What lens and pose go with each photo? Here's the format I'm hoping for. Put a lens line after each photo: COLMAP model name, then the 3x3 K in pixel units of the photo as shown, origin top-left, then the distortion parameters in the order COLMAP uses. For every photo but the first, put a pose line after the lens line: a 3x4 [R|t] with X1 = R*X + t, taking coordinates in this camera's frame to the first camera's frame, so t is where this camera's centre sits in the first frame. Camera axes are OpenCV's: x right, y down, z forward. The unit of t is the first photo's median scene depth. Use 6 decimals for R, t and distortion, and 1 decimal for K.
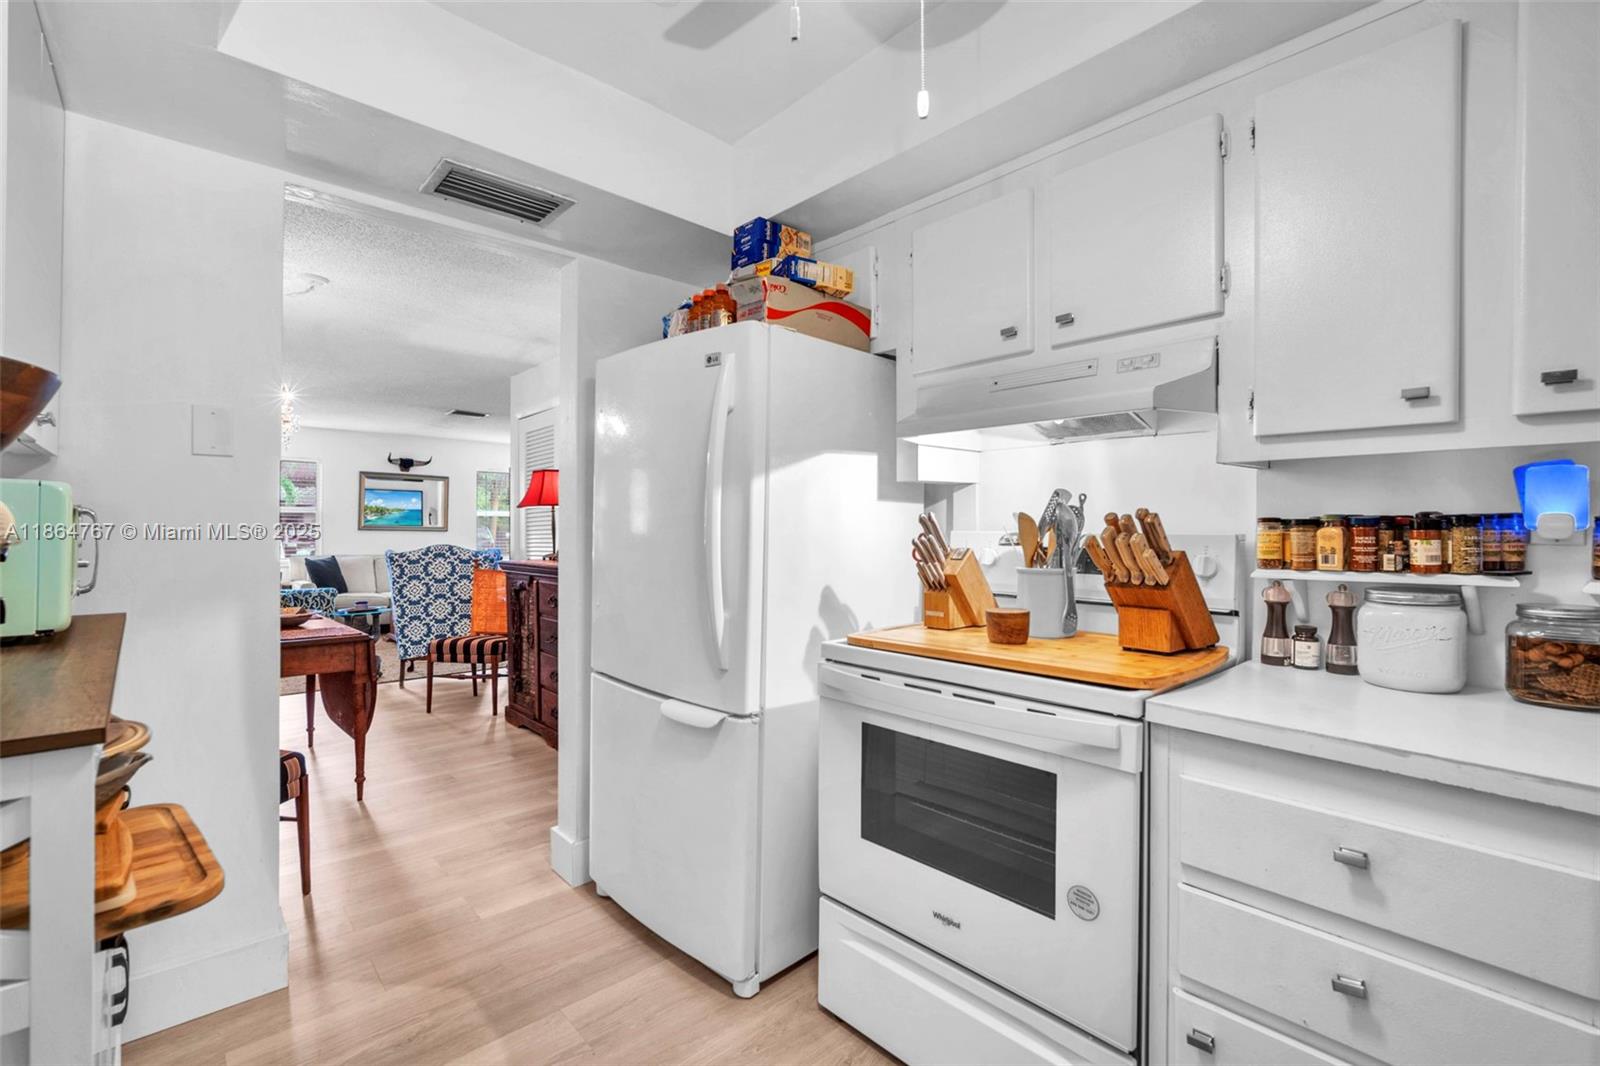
lens RADIAL K [[702.1, 0, 802.2], [0, 702.1, 528.2], [0, 0, 1]] dist [-0.012983, 0.003177]
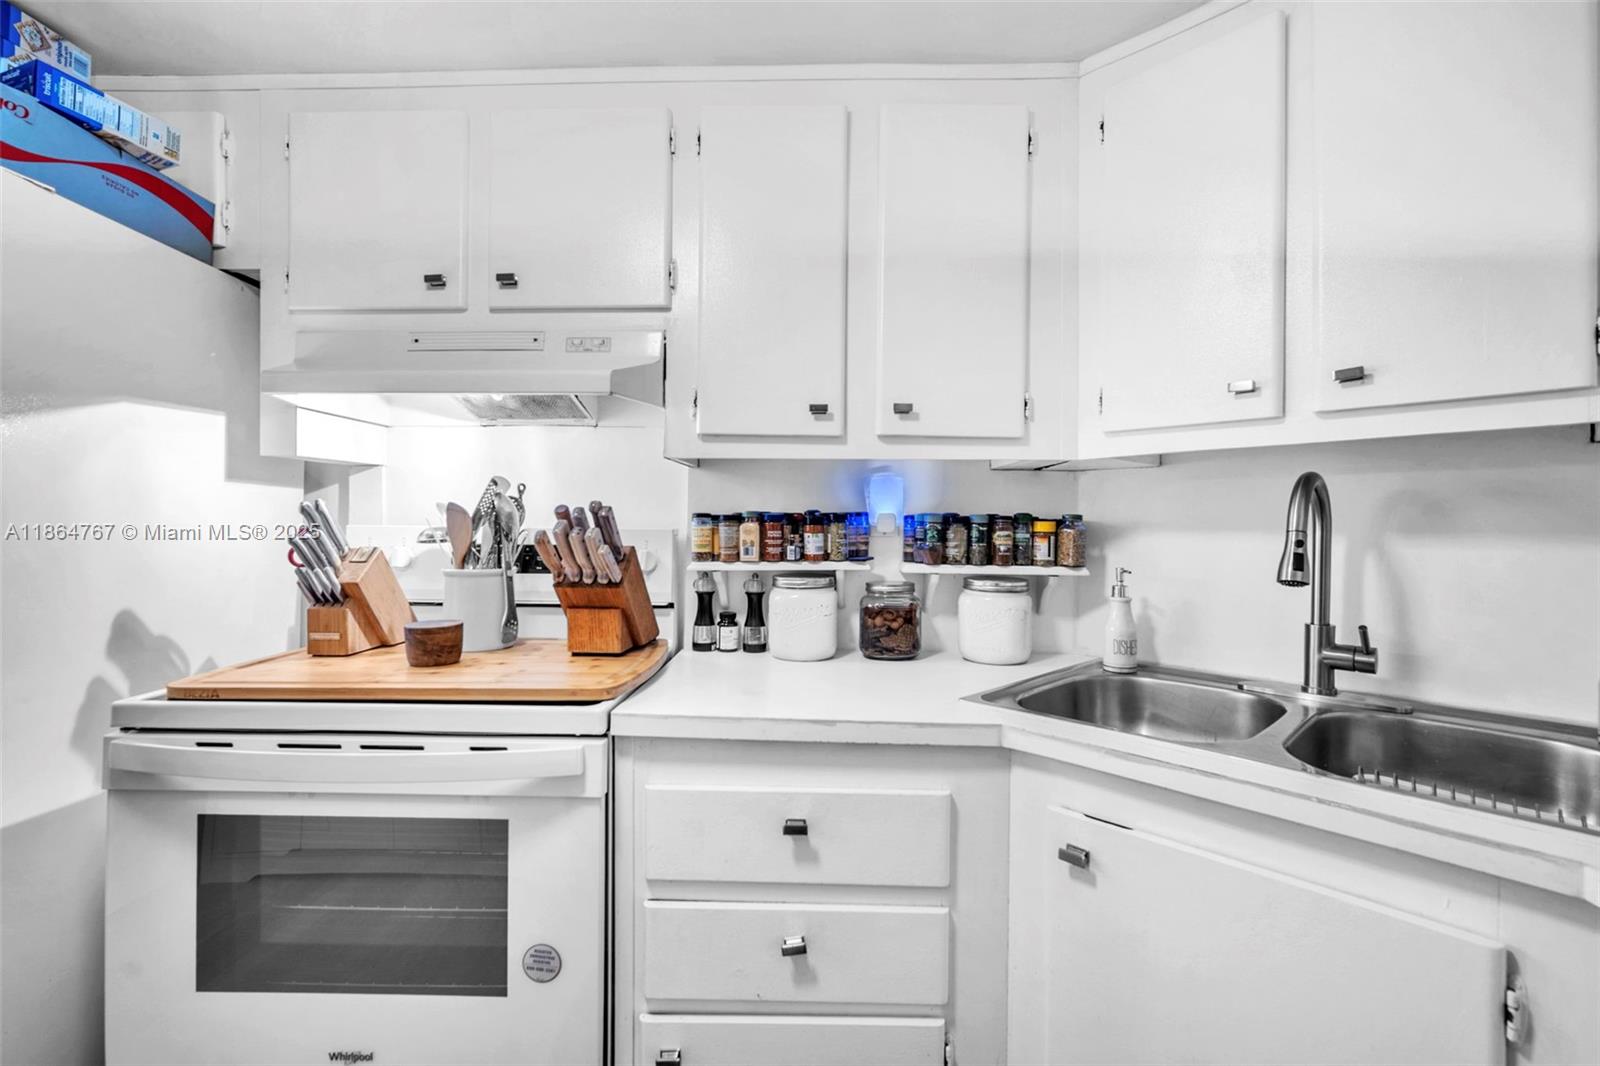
lens RADIAL K [[702.1, 0, 809.9], [0, 702.1, 528.0], [0, 0, 1]] dist [-0.012983, 0.003177]
pose [[0.691023, -0.000149, 0.722833, 0.011231], [-0.005440, 0.999971, 0.005407, 0.000869], [-0.722812, -0.007669, 0.691002, 0.143947]]
